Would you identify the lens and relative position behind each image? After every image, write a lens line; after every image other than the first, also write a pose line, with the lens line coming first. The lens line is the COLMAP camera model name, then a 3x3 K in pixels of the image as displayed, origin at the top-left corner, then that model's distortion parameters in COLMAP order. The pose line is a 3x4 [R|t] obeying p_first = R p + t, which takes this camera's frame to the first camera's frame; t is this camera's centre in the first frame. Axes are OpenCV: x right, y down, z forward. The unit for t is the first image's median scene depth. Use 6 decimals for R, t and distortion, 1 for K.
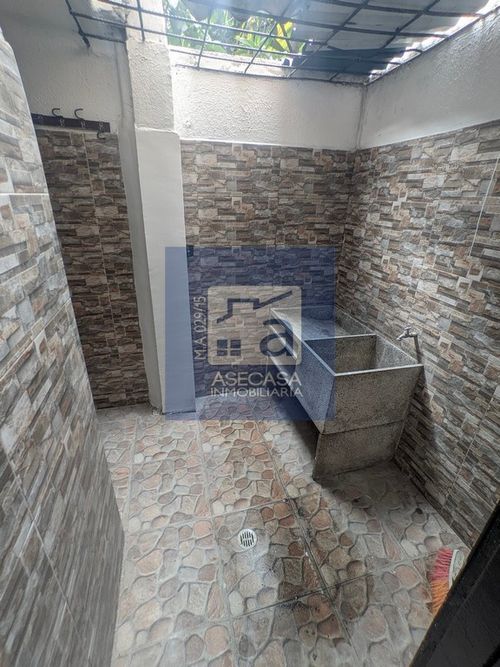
lens RADIAL K [[305.6, 0, 245.5], [0, 305.6, 330.6], [0, 0, 1]] dist [-0.002709, 0.004323]
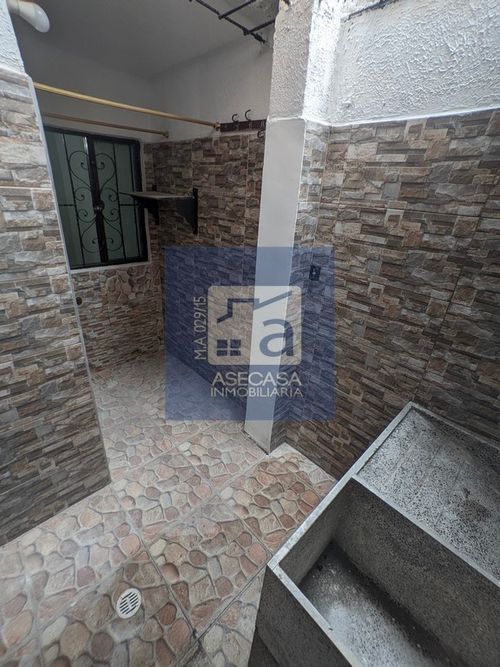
lens RADIAL K [[305.6, 0, 247.2], [0, 305.6, 332.6], [0, 0, 1]] dist [-0.002709, 0.004323]
pose [[0.470310, 0.386472, -0.793378, 0.434403], [-0.409208, 0.892023, 0.191948, -0.218332], [0.781893, 0.234382, 0.577675, 0.485113]]
